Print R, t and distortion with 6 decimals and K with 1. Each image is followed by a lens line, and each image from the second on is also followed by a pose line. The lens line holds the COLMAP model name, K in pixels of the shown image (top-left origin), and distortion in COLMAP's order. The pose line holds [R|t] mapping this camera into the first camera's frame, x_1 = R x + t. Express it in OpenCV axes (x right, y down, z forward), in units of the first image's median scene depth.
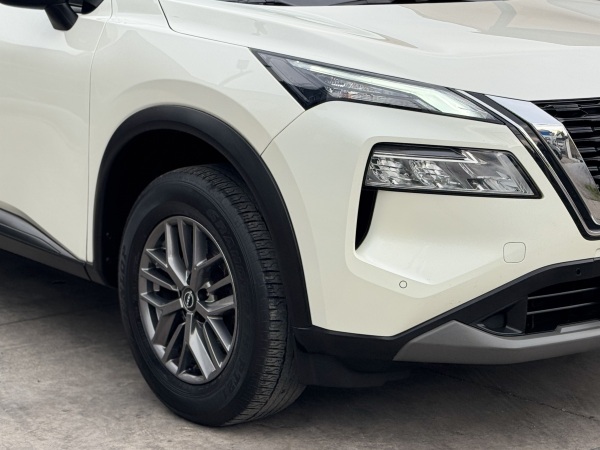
lens RADIAL K [[1449.2, 0, 300.0], [0, 1449.2, 225.0], [0, 0, 1]] dist [0.159779, -0.108061]
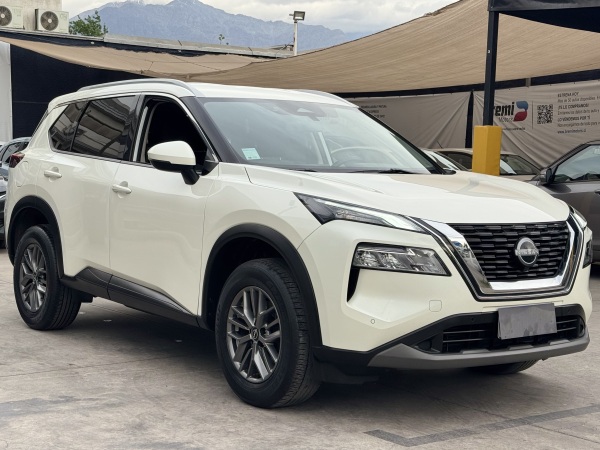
lens RADIAL K [[1094.7, 0, 300.0], [0, 1094.7, 225.0], [0, 0, 1]] dist [0.258357, -2.430061]
pose [[0.998447, 0.025720, -0.049407, 0.042029], [-0.032075, 0.990666, -0.132482, 0.098986], [0.045539, 0.133861, 0.989953, -0.345854]]
